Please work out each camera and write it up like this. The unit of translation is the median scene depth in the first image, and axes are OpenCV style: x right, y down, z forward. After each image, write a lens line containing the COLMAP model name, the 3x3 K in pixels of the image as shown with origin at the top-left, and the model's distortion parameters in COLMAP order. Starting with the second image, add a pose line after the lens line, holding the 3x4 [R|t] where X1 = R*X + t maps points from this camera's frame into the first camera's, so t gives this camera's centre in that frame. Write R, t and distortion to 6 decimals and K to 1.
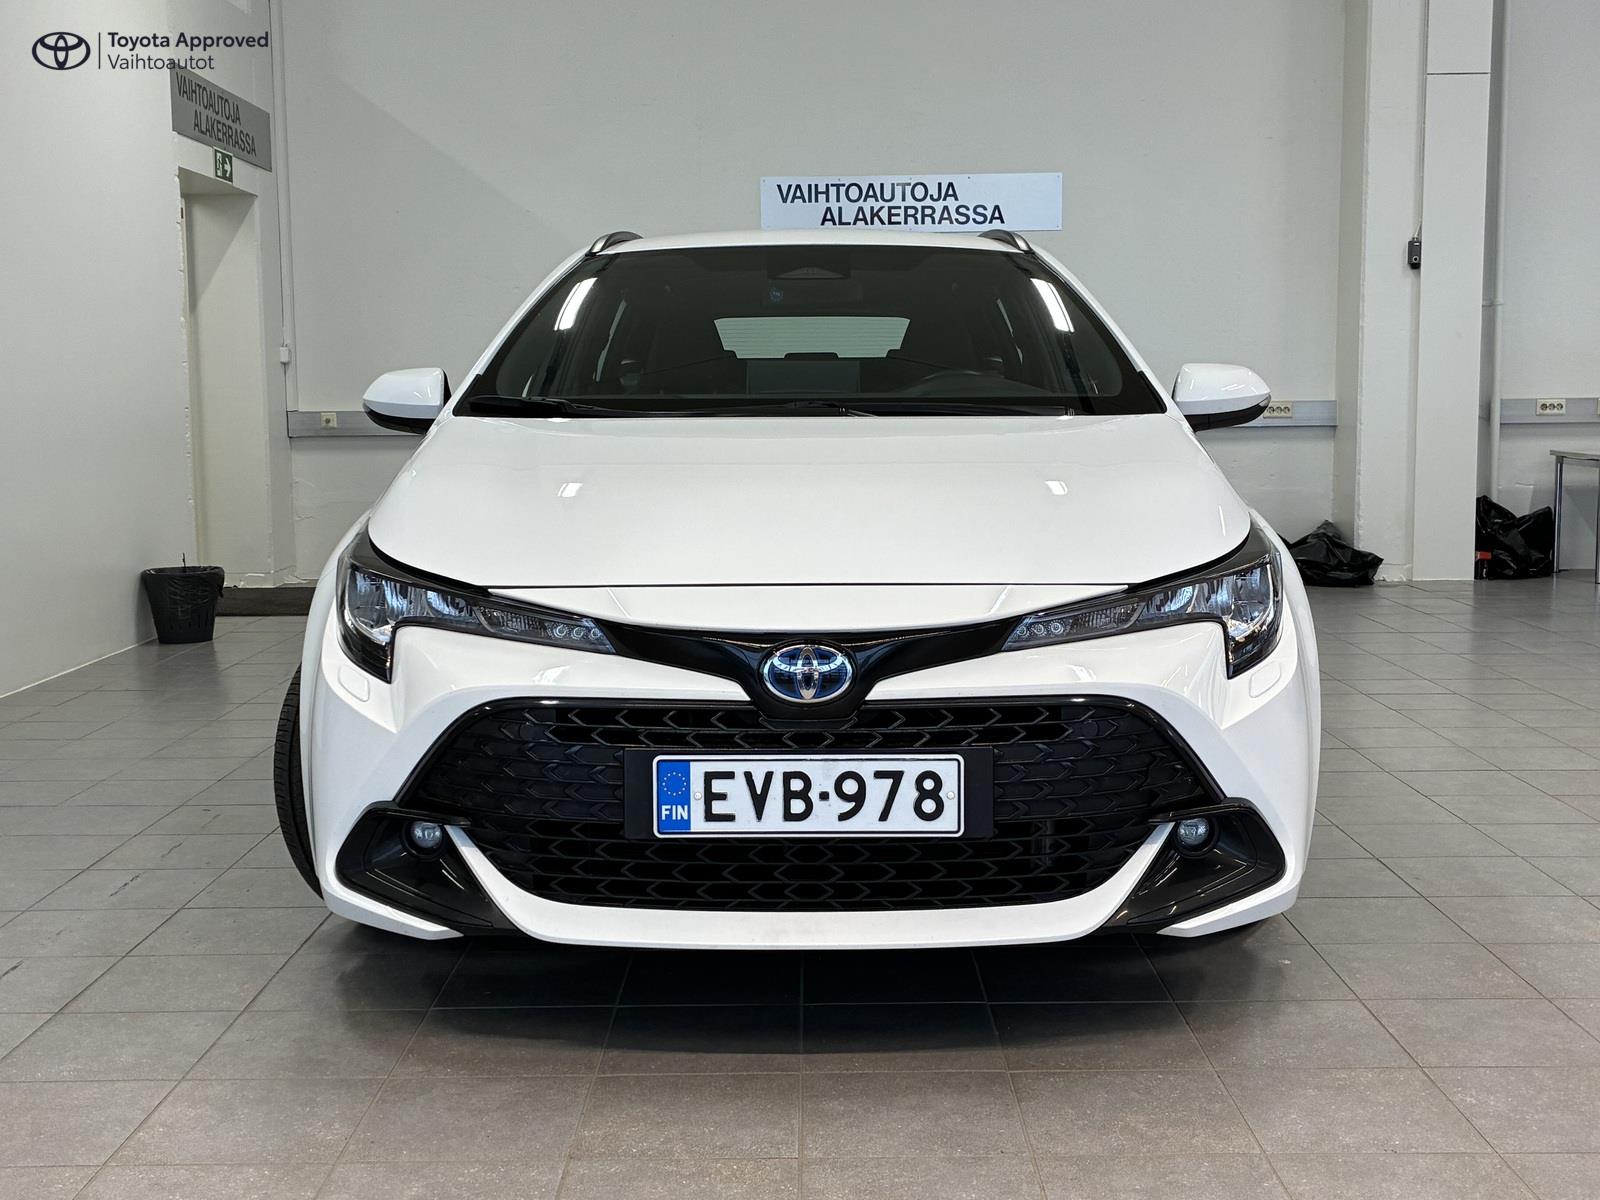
lens RADIAL K [[1873.5, 0, 800.0], [0, 1873.5, 600.0], [0, 0, 1]] dist [0.023870, -0.141442]
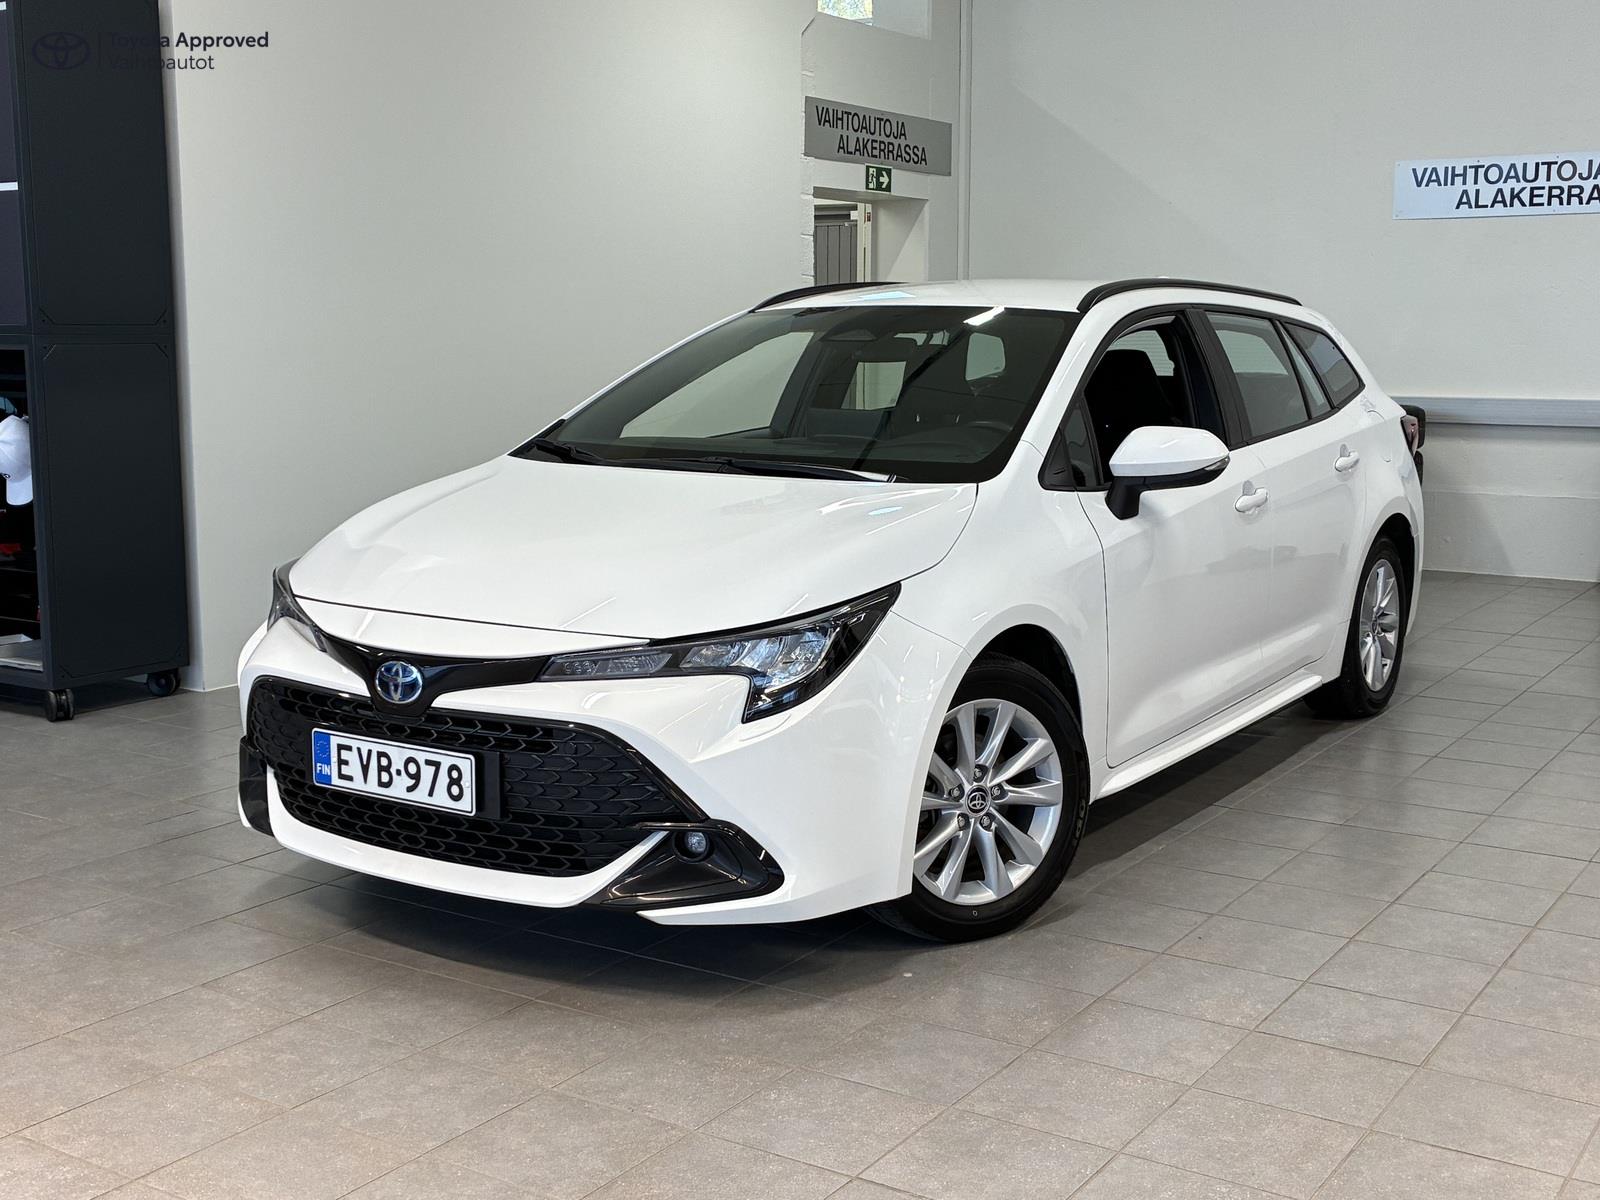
lens RADIAL K [[1873.5, 0, 800.0], [0, 1873.5, 600.0], [0, 0, 1]] dist [0.023870, -0.141442]
pose [[0.832527, 0.086656, -0.547164, 0.907170], [-0.064928, 0.996146, 0.058973, -0.110729], [0.550166, -0.013570, 0.834945, 0.009335]]
